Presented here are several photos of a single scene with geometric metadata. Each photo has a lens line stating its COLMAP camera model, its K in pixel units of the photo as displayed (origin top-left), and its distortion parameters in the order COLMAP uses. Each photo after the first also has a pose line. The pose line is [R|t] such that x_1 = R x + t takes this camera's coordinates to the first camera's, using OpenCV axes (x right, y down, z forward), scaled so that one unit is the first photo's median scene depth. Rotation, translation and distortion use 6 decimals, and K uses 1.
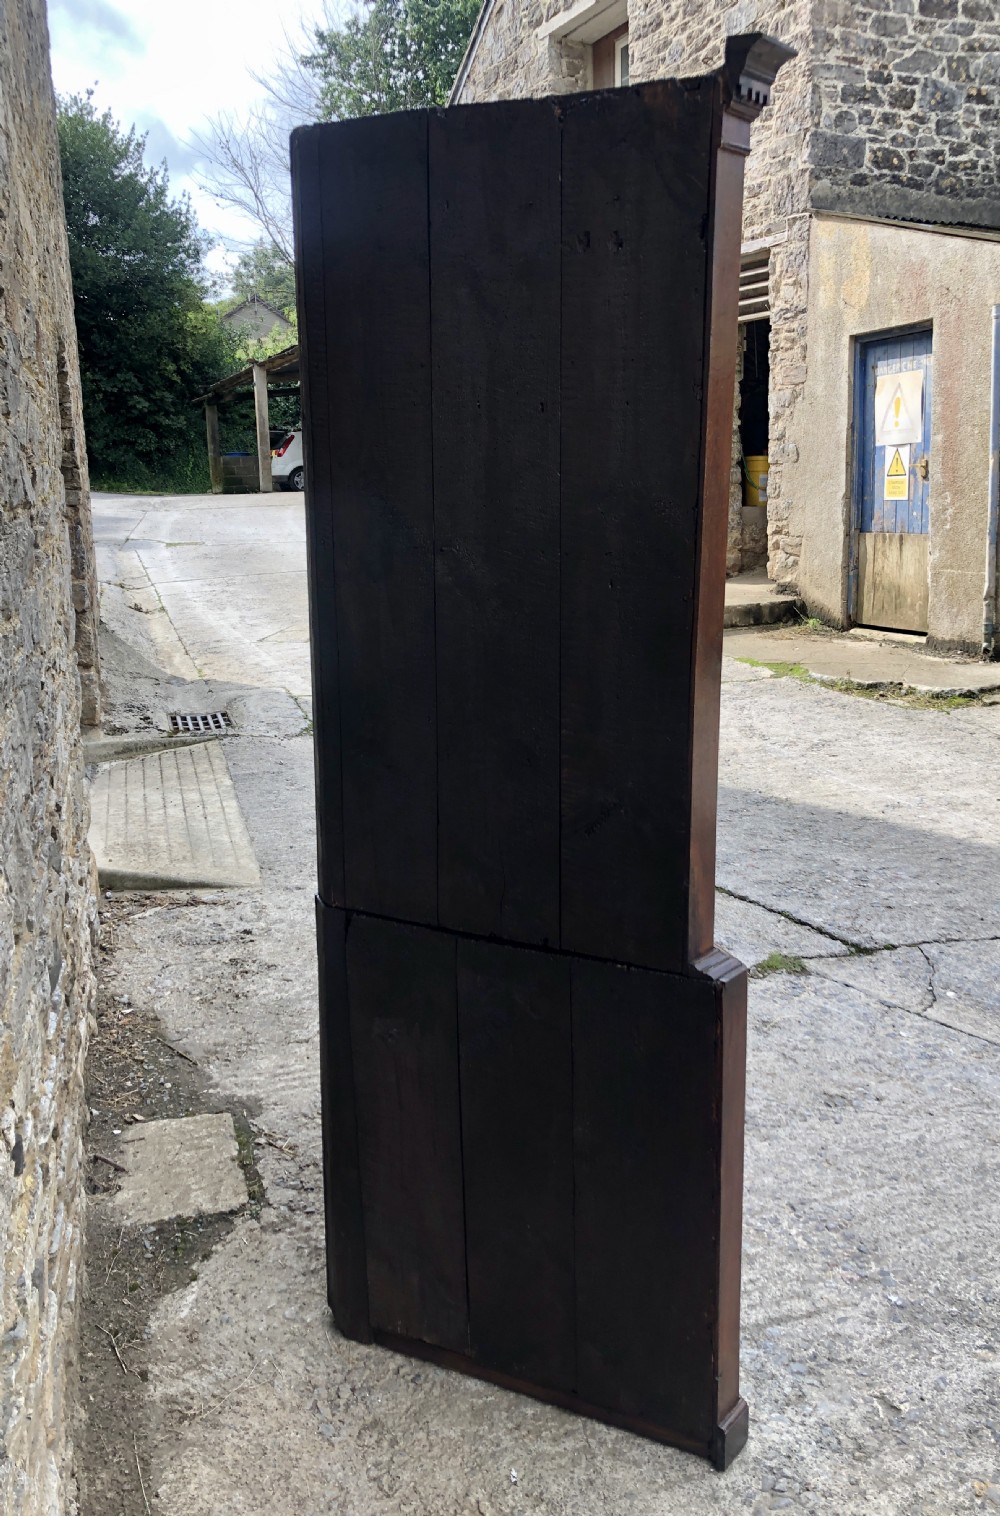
lens RADIAL K [[1256.5, 0, 528.2], [0, 1256.5, 754.5], [0, 0, 1]] dist [0.010971, 0.004932]
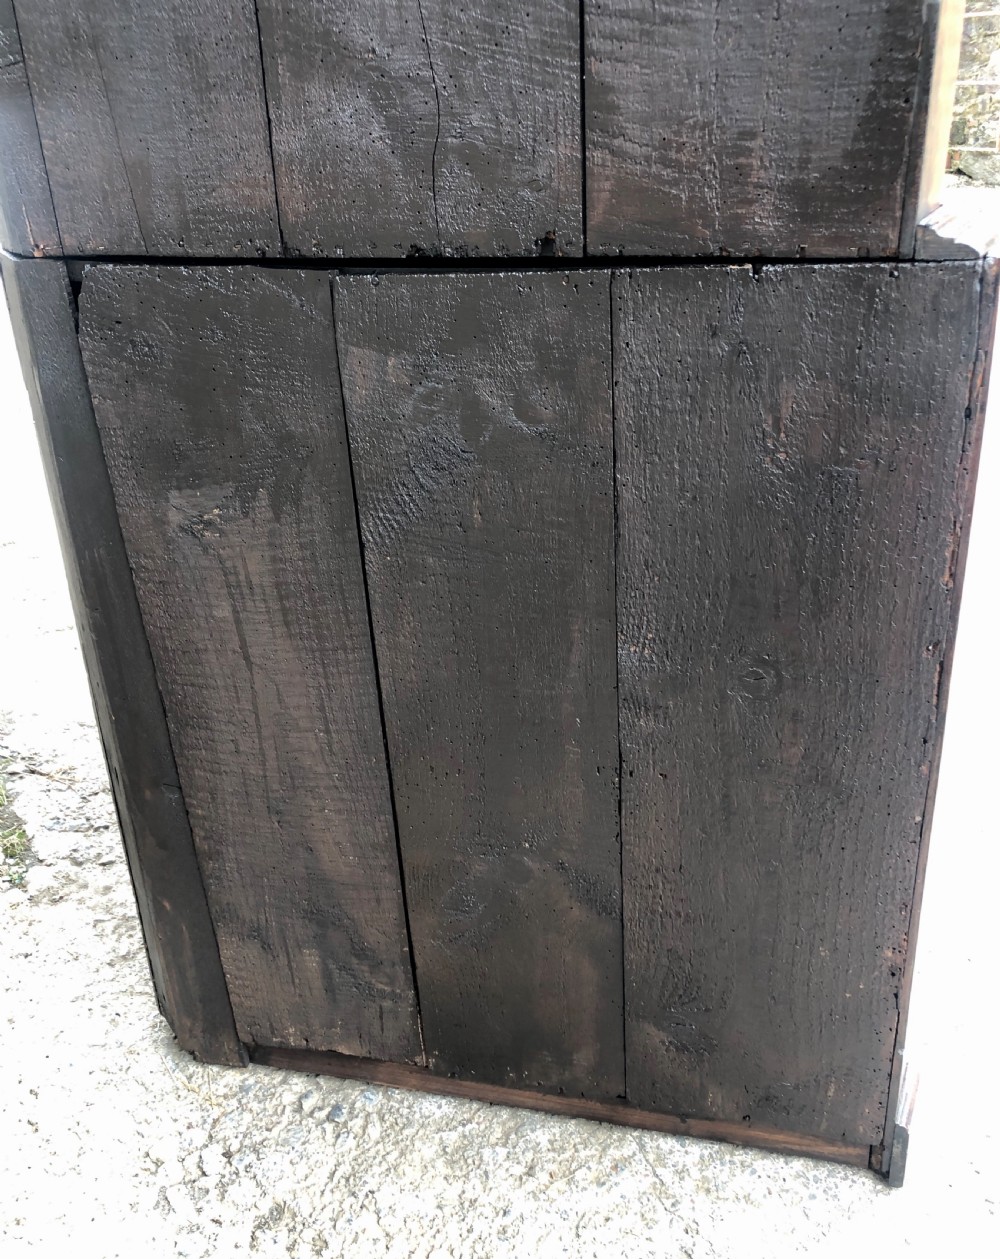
lens RADIAL K [[1204.4, 0, 522.6], [0, 1204.4, 628.3], [0, 0, 1]] dist [0.009980, 0.010421]
pose [[0.977375, -0.125240, 0.170450, -0.072059], [0.084301, 0.969737, 0.229135, 0.158999], [-0.193989, -0.209582, 0.958355, 0.502449]]
